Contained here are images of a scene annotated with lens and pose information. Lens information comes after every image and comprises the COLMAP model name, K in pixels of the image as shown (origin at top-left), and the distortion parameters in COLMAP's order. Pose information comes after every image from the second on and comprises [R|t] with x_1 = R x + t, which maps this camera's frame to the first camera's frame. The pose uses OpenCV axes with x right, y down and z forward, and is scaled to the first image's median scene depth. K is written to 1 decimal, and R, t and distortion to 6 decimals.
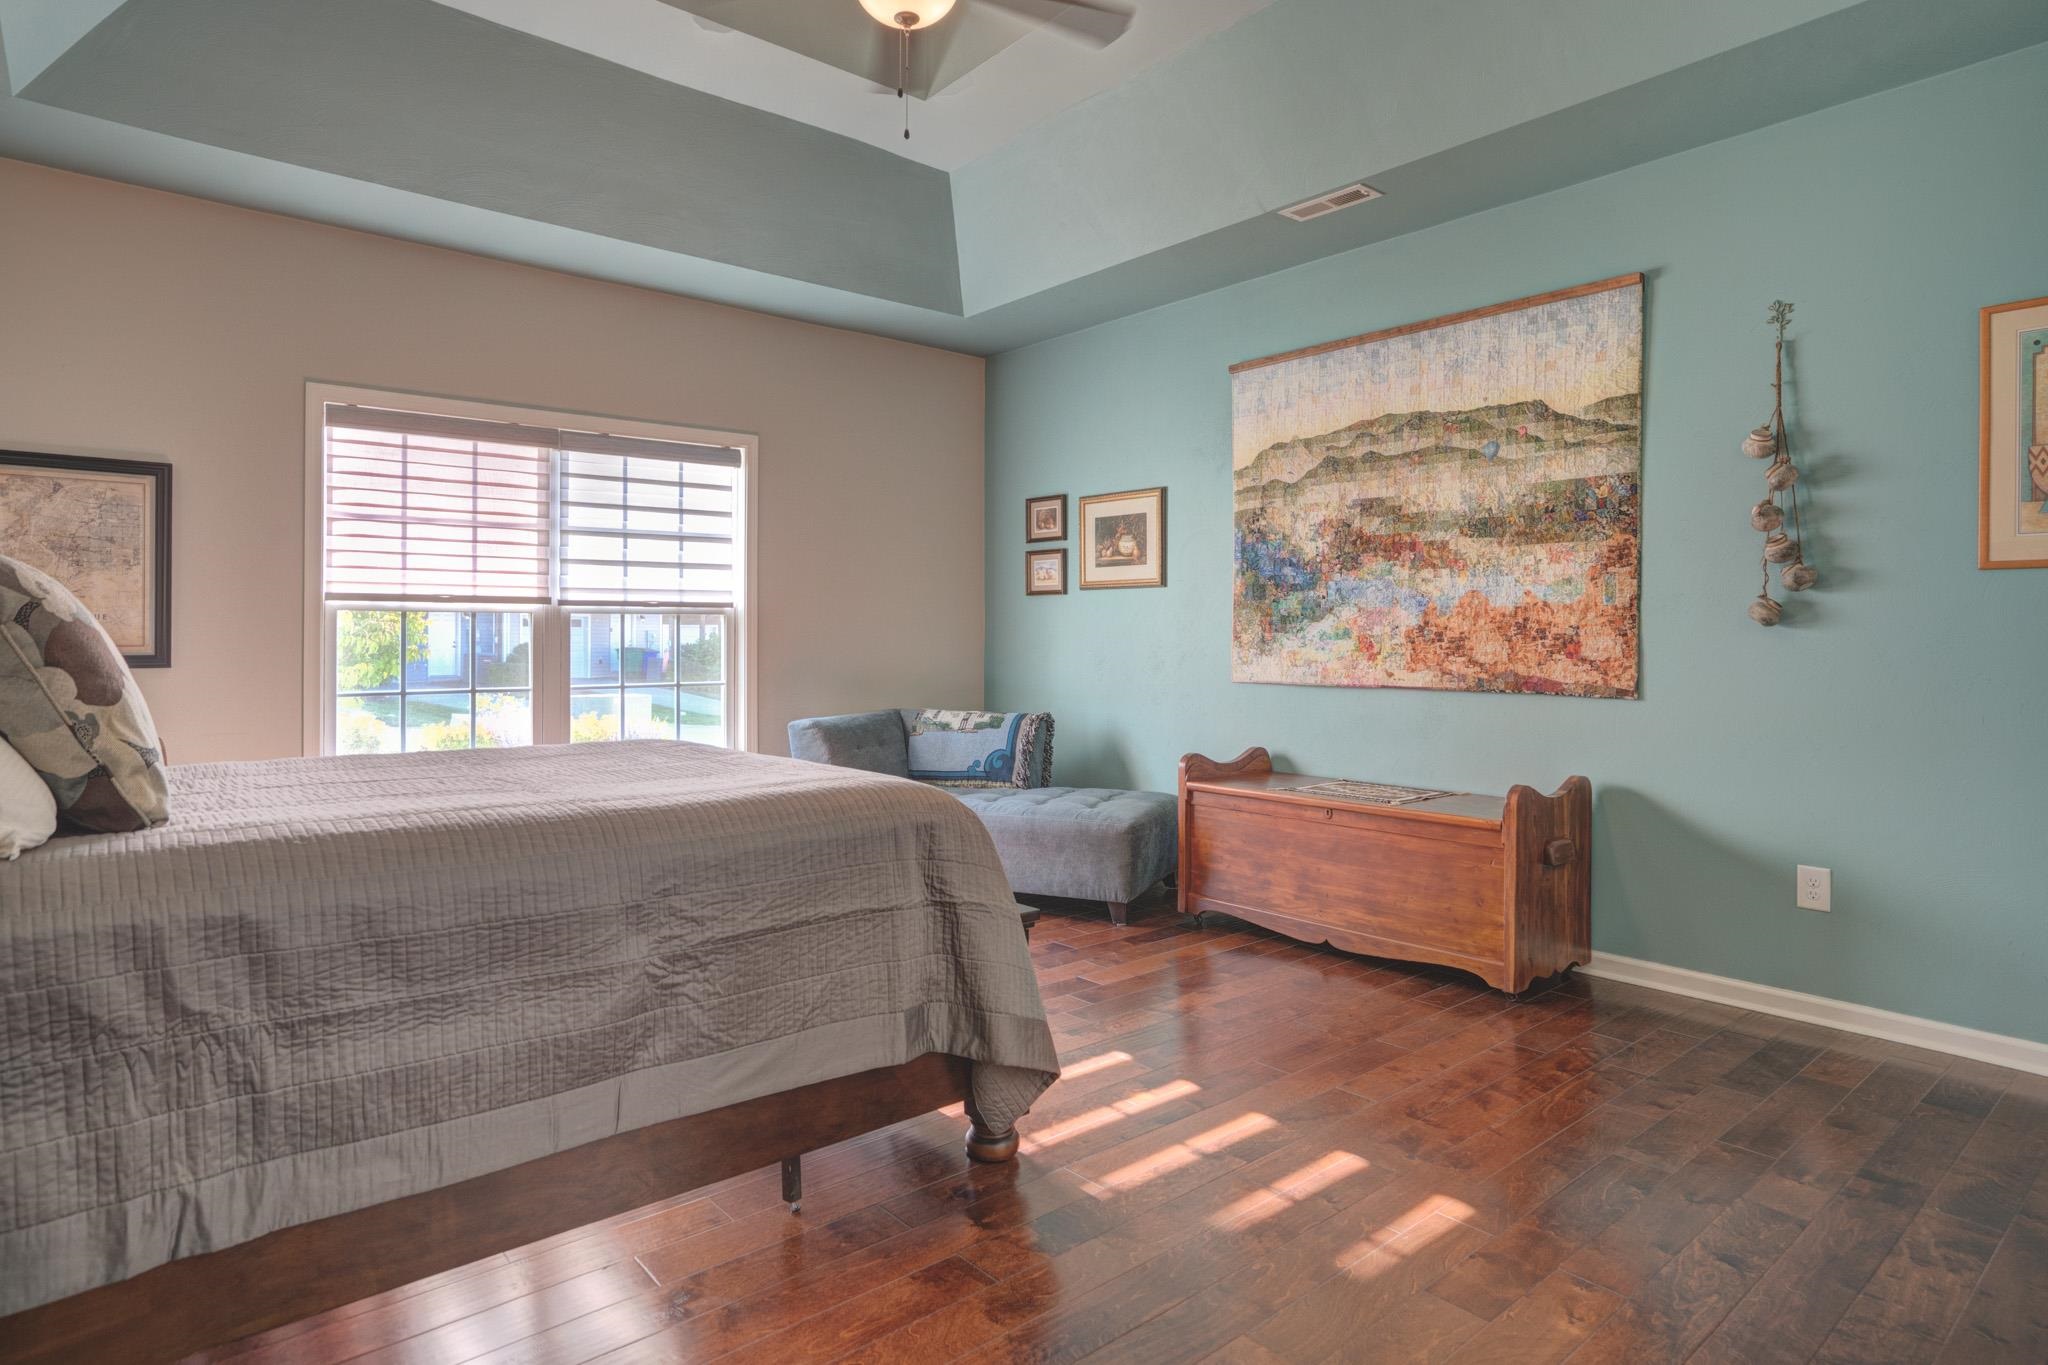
lens RADIAL K [[1118.5, 0, 1008.0], [0, 1118.5, 658.1], [0, 0, 1]] dist [-0.042008, 0.029721]
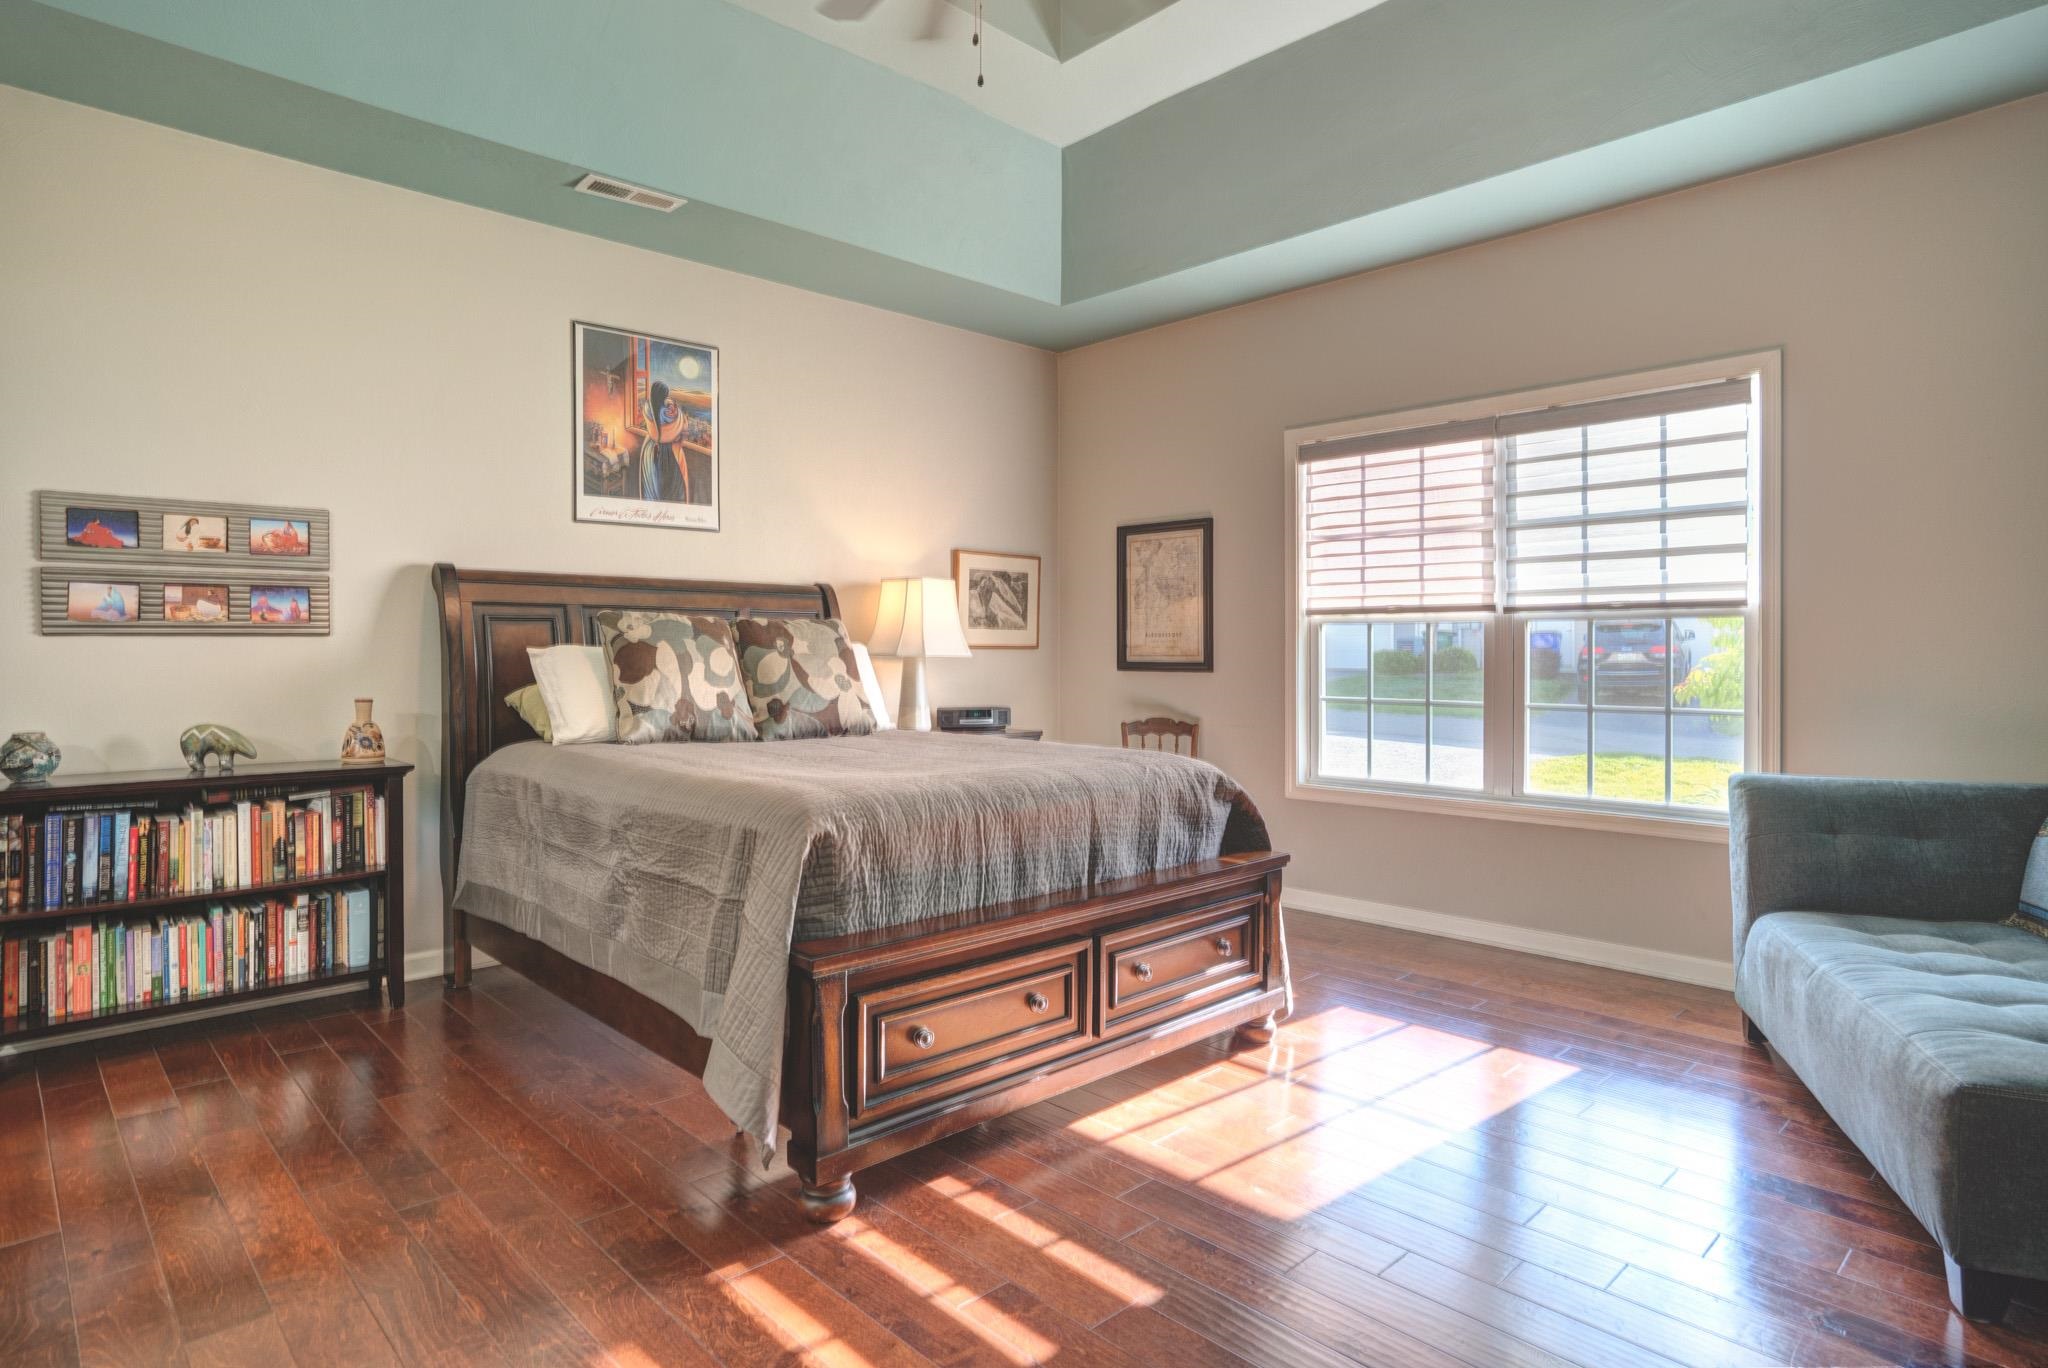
lens RADIAL K [[1118.5, 0, 1008.0], [0, 1118.5, 659.6], [0, 0, 1]] dist [-0.042008, 0.029721]
pose [[0.055197, 0.014199, -0.998375, 0.468981], [-0.016046, 0.999782, 0.013332, -0.014636], [0.998347, 0.015284, 0.055412, 0.562700]]
